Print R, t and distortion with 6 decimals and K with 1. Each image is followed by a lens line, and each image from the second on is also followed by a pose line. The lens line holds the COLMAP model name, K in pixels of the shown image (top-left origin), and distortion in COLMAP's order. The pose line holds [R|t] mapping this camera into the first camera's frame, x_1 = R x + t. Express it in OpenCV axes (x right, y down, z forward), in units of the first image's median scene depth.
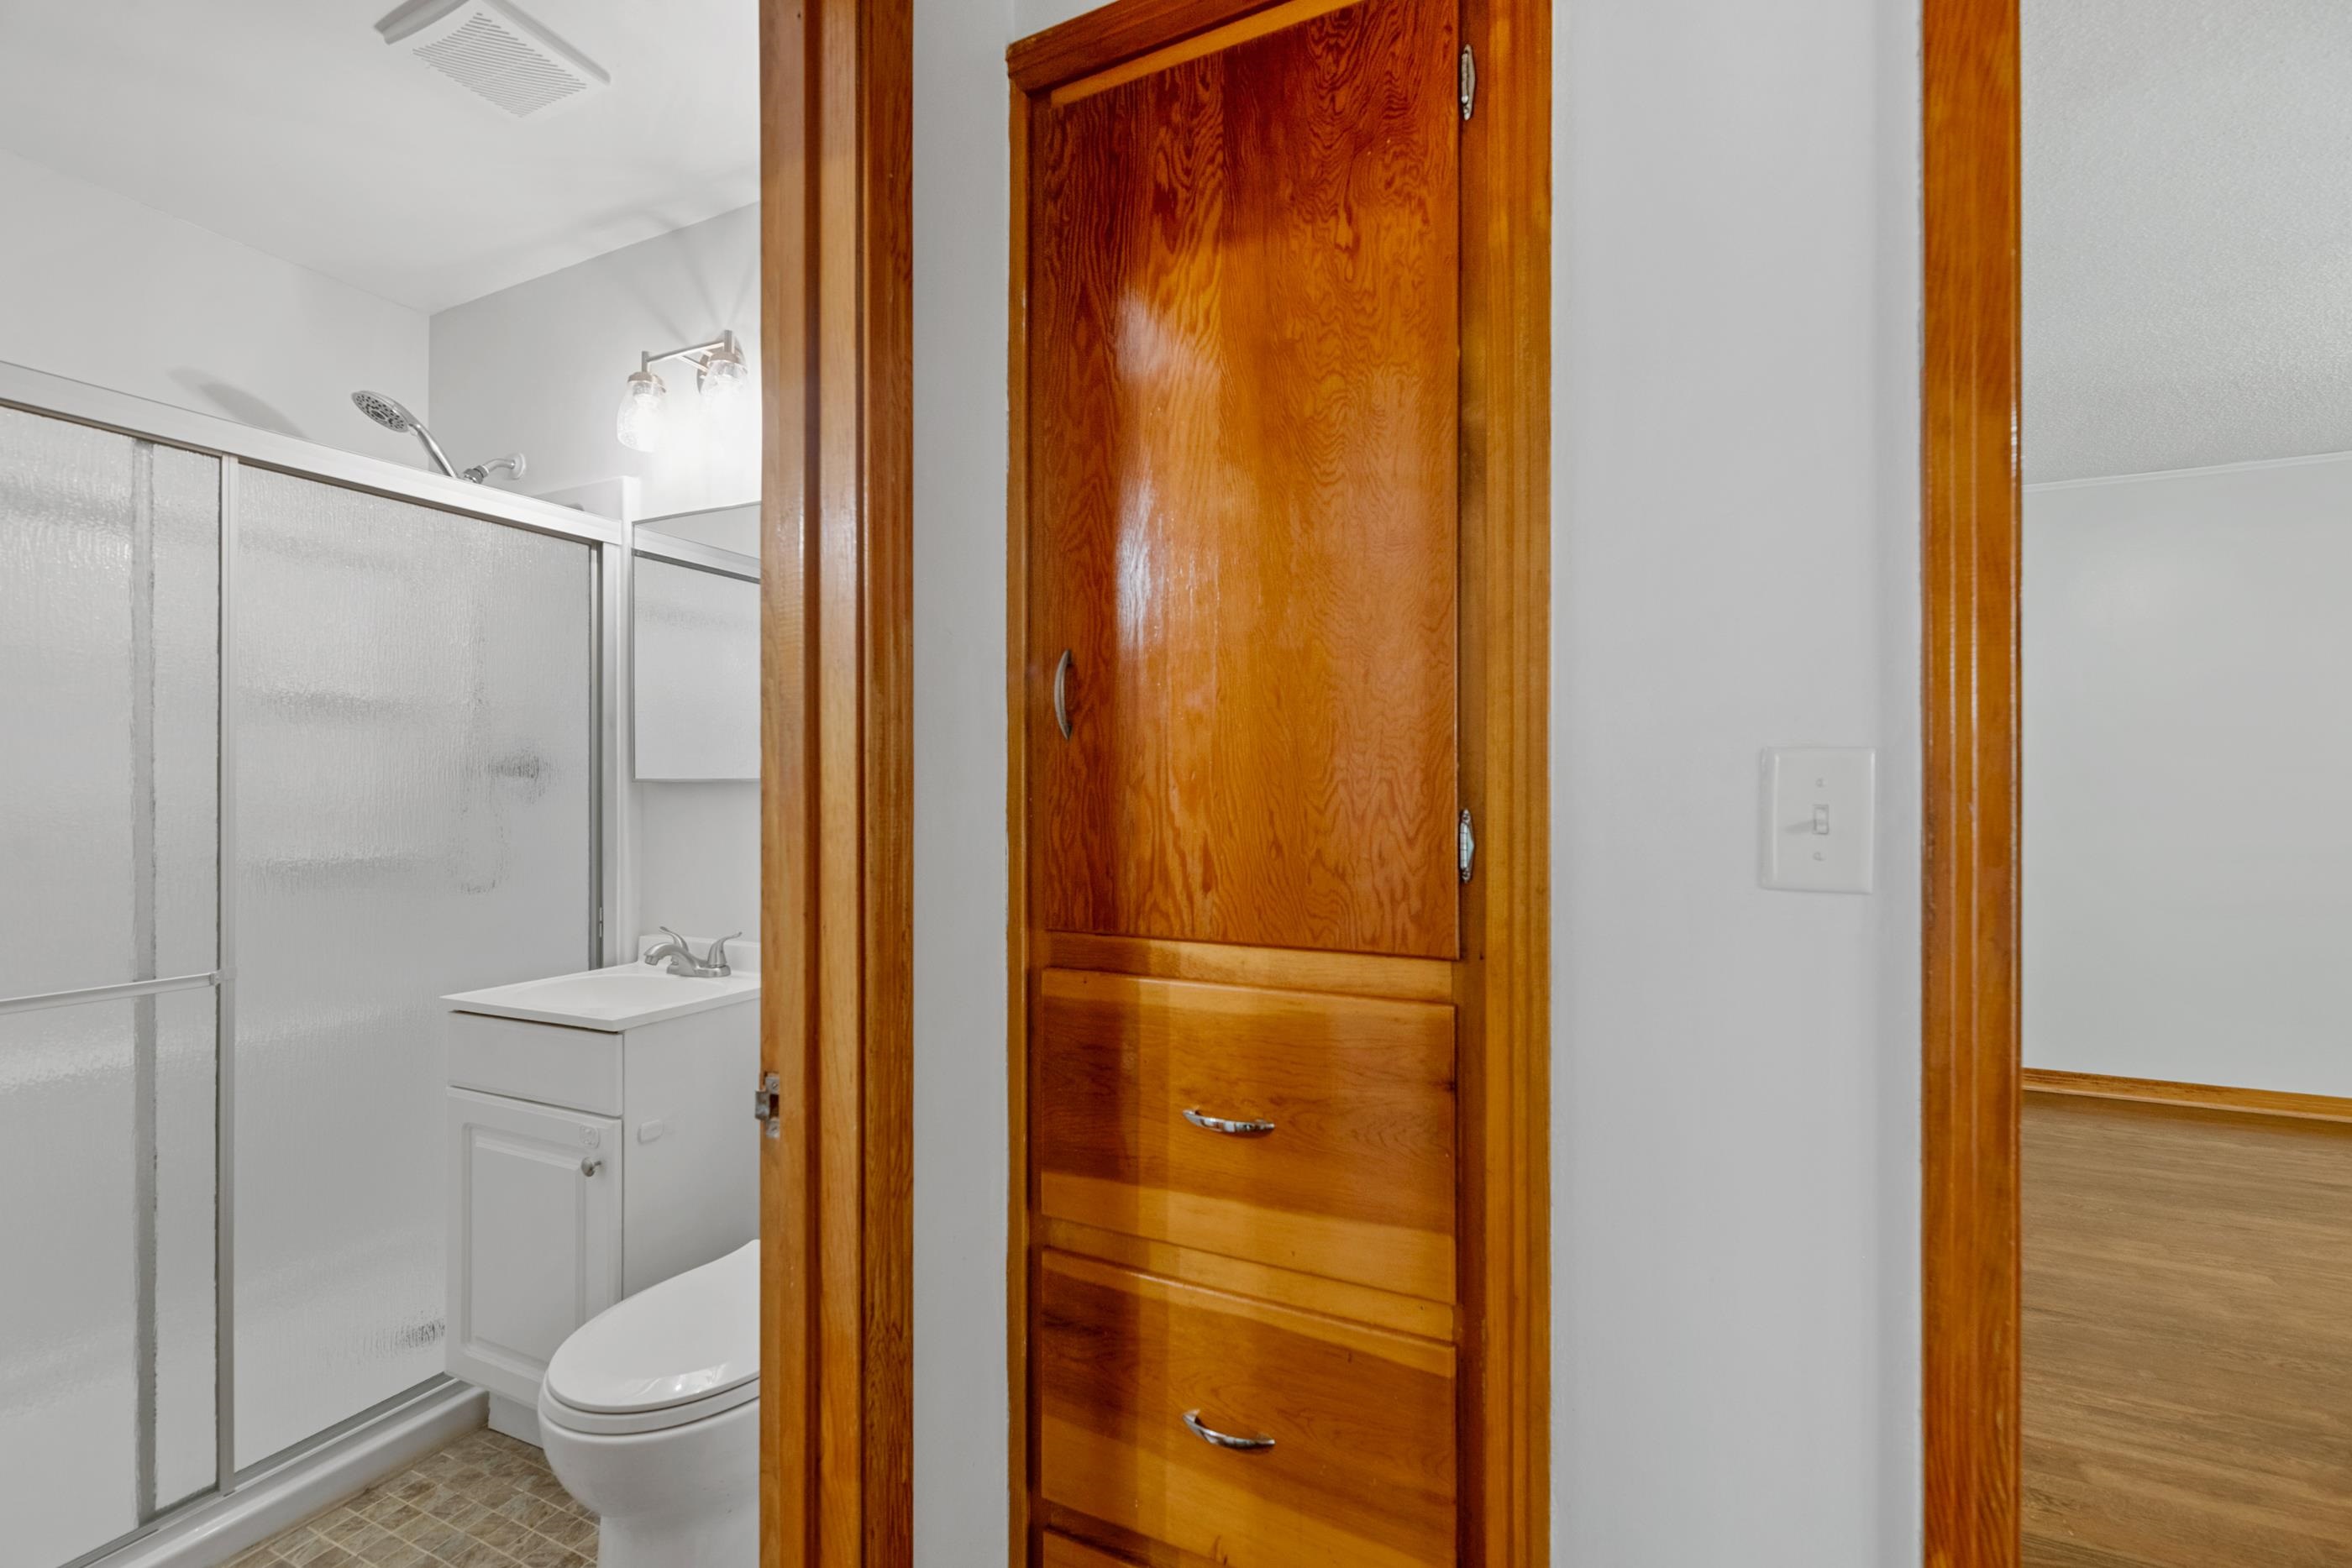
lens RADIAL K [[995.9, 0, 1183.6], [0, 995.9, 785.6], [0, 0, 1]] dist [-0.000064, -0.000562]
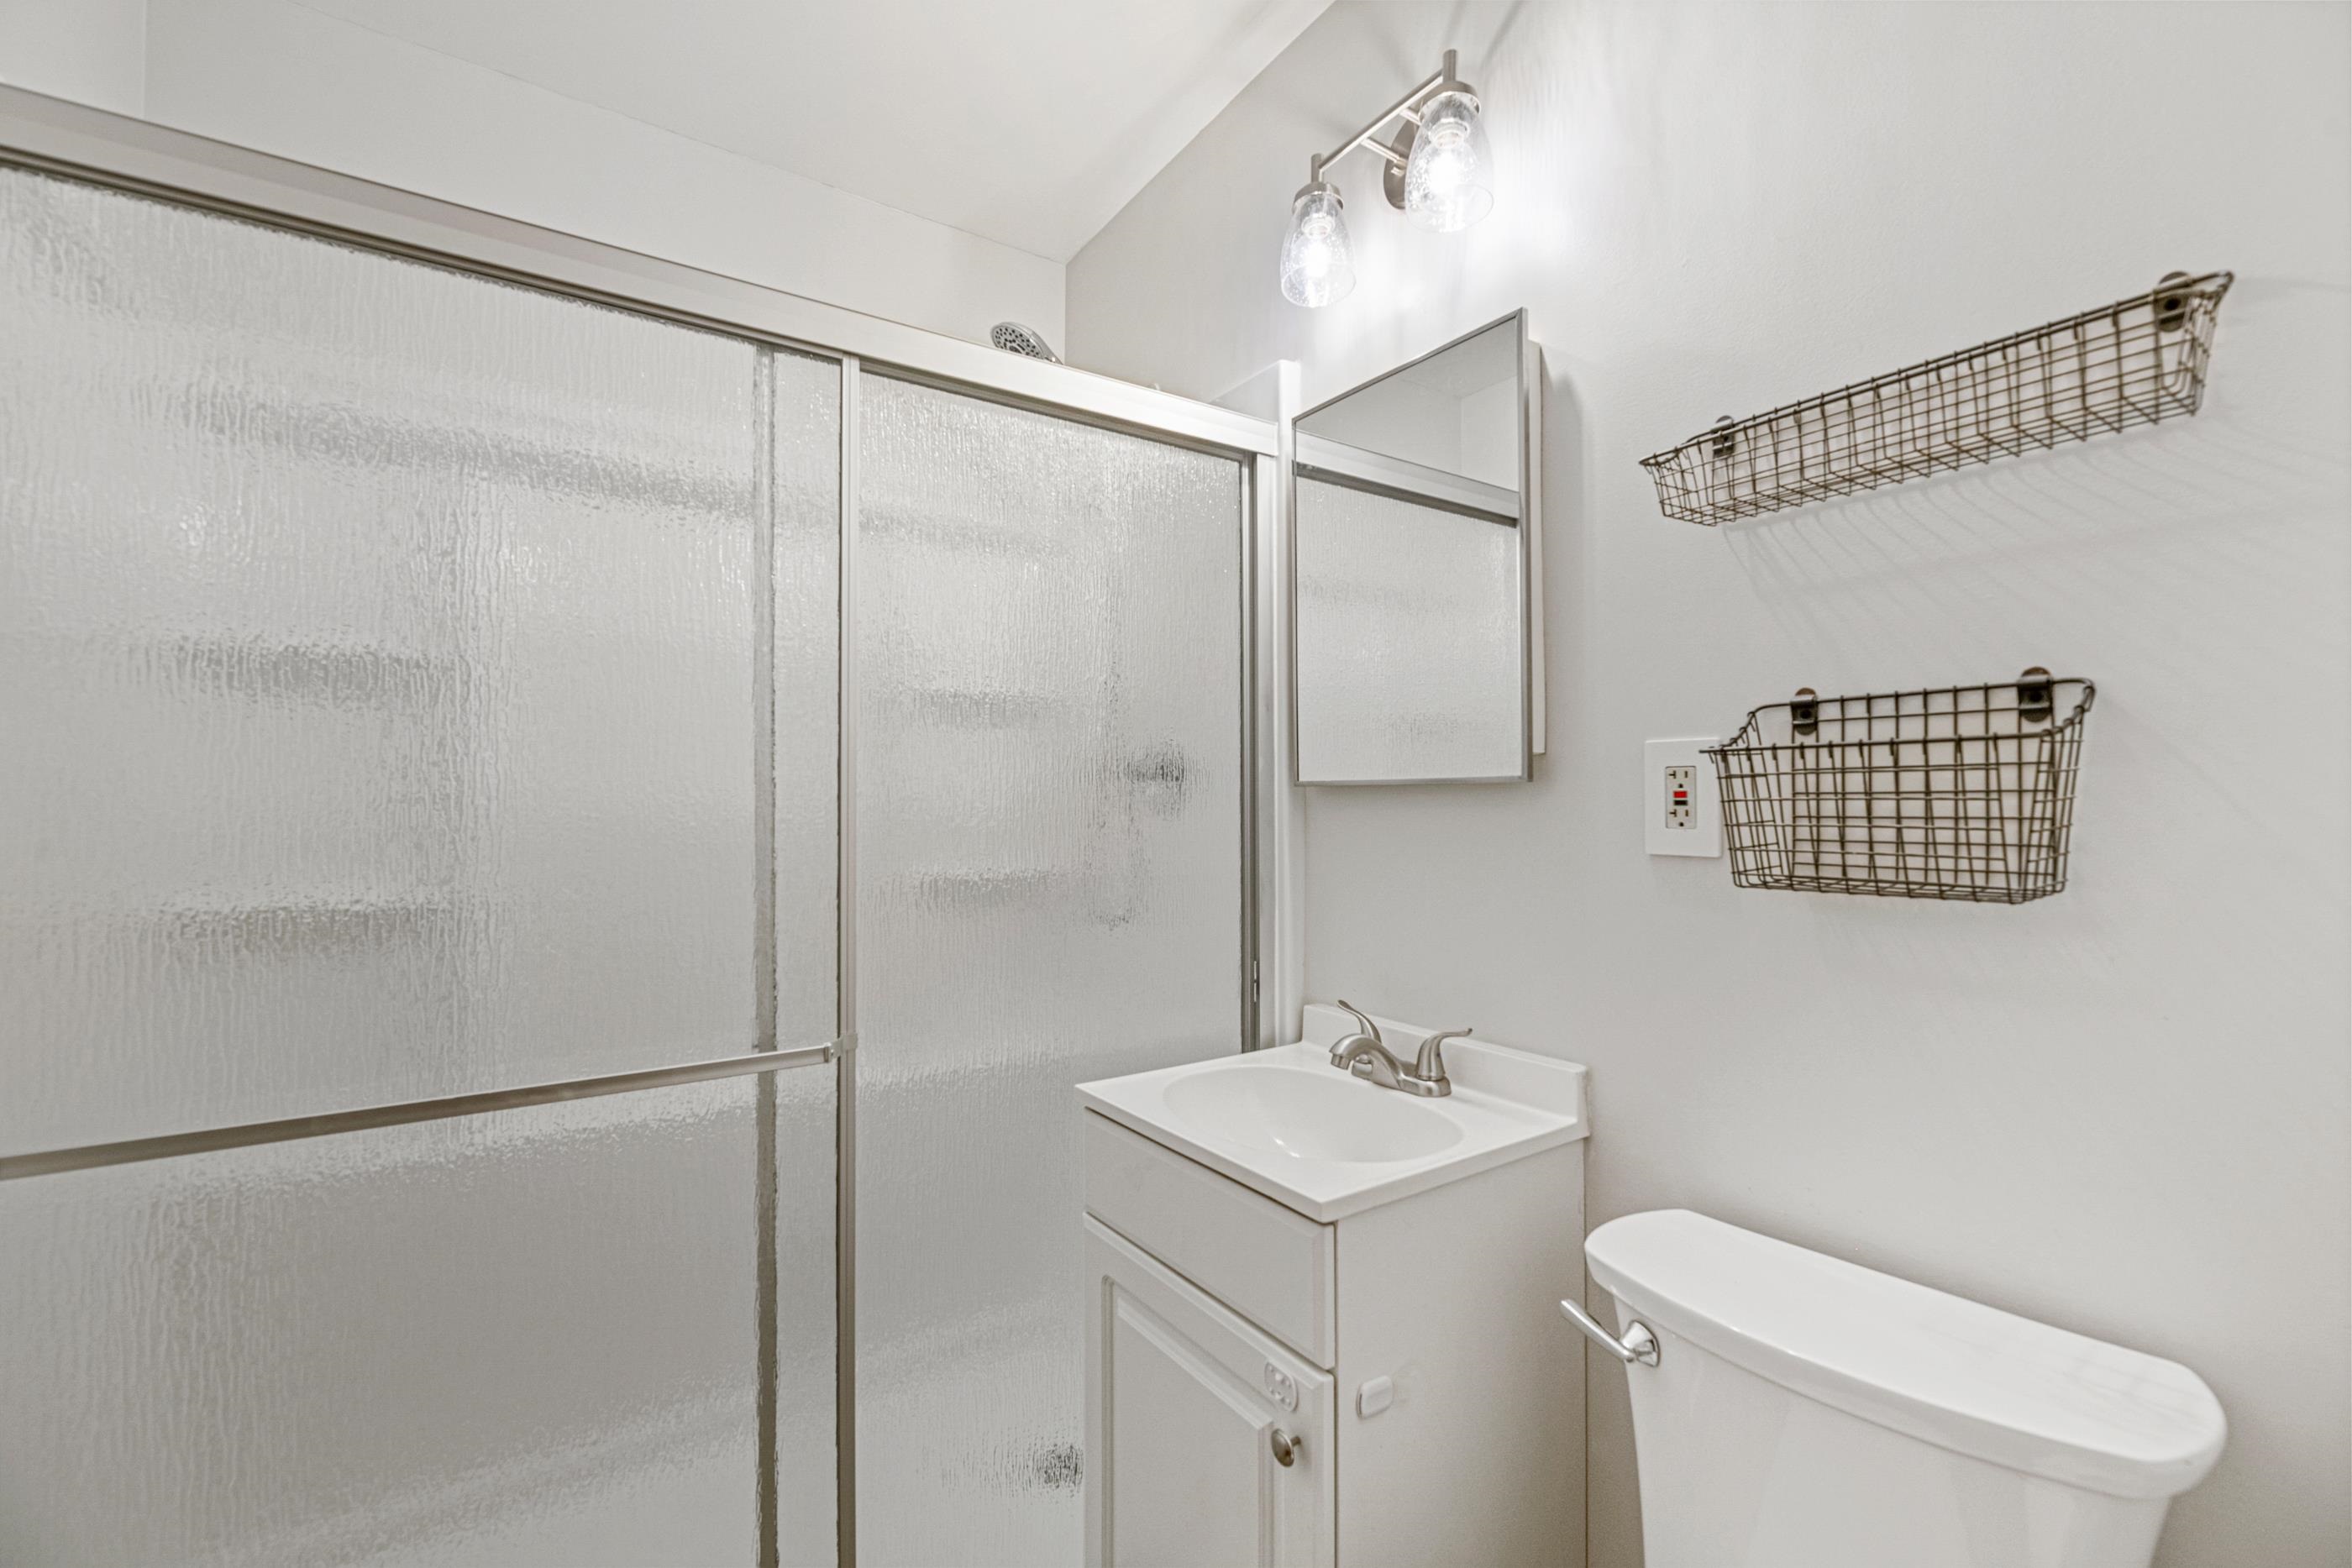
lens RADIAL K [[1005.3, 0, 1184.2], [0, 1005.3, 796.7], [0, 0, 1]] dist [-0.002032, -0.001291]
pose [[0.860572, -0.003638, -0.509316, -0.278028], [0.003006, 0.999993, -0.002064, 0.005036], [0.509320, 0.000245, 0.860577, 0.373984]]
